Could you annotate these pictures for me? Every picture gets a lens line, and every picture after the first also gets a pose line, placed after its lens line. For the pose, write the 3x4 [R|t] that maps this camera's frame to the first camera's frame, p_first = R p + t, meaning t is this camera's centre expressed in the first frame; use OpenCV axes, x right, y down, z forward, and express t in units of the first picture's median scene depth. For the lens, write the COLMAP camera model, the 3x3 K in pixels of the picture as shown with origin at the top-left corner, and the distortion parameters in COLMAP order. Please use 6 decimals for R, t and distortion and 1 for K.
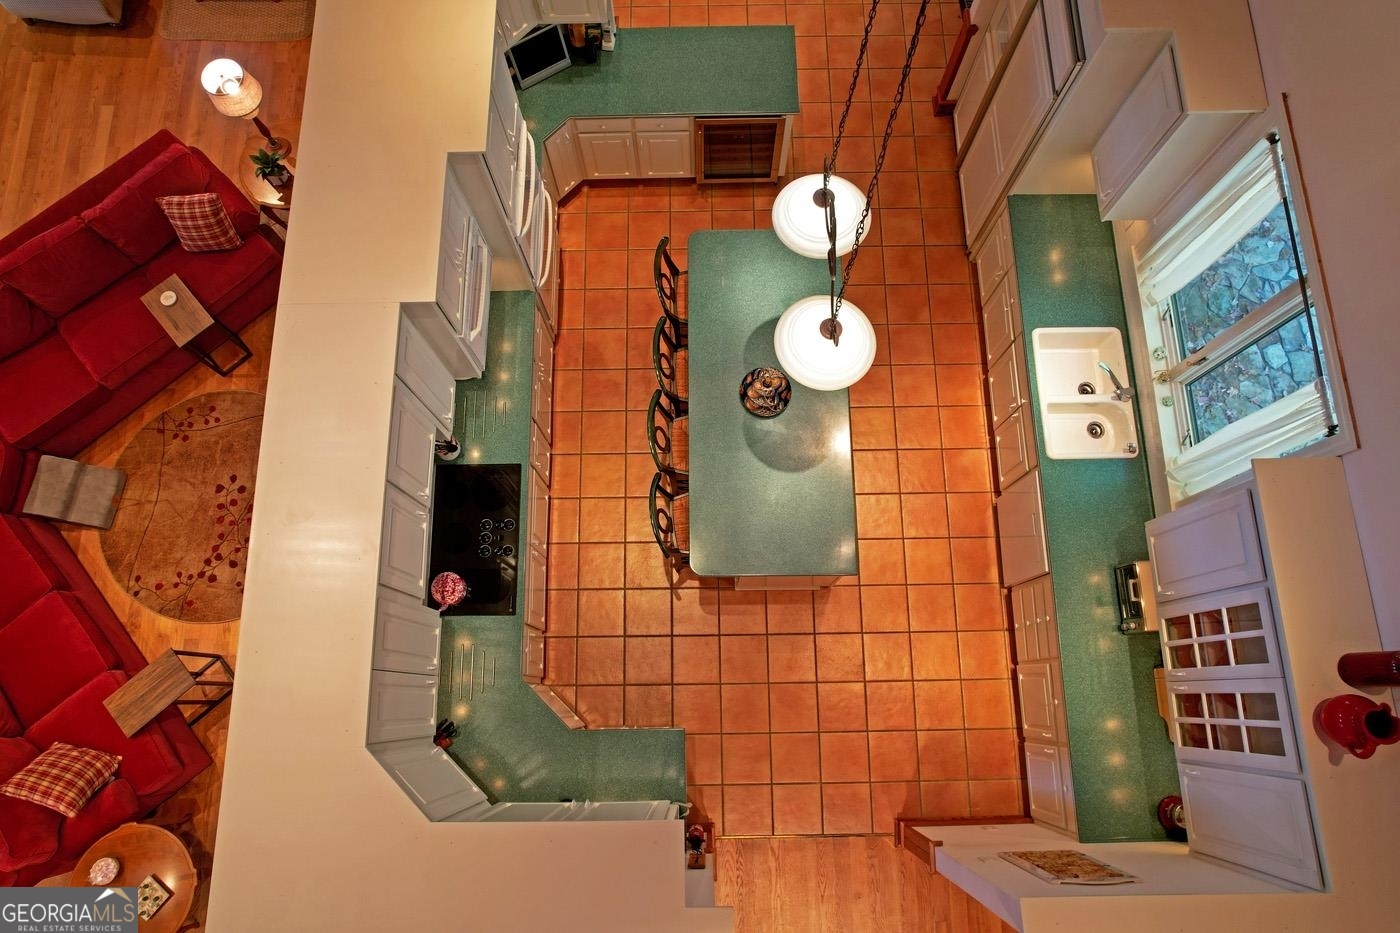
lens RADIAL K [[895.8, 0, 700.0], [0, 895.8, 466.5], [0, 0, 1]] dist [-0.062659, 0.048933]
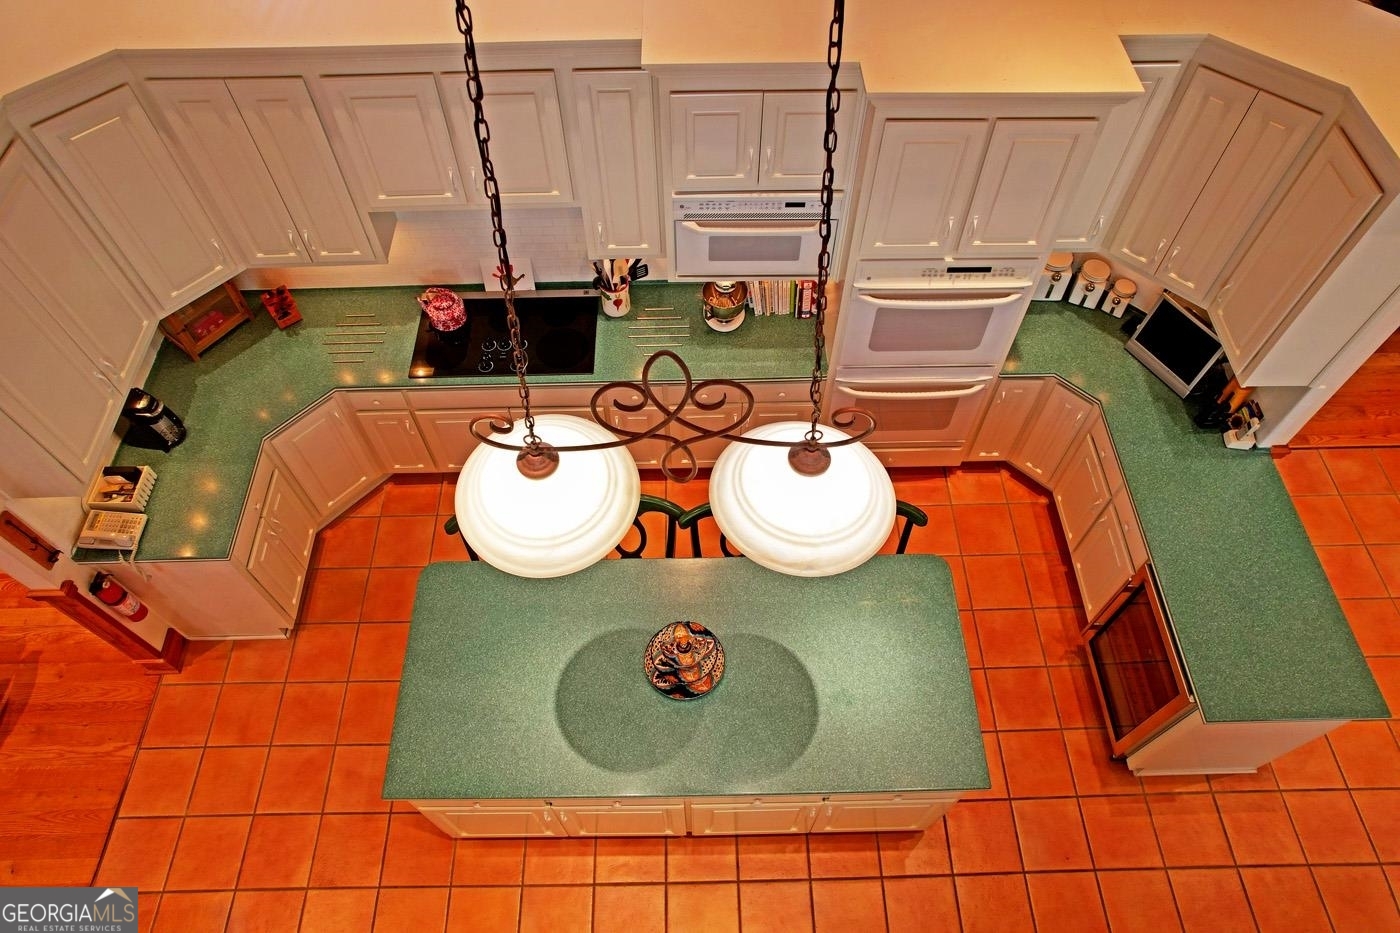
lens RADIAL K [[895.8, 0, 700.0], [0, 895.8, 466.5], [0, 0, 1]] dist [-0.062659, 0.048933]
pose [[0.009435, 0.840321, -0.542007, 0.274560], [-0.966628, 0.146437, 0.210208, -0.225063], [0.256012, 0.521936, 0.813659, 0.367196]]
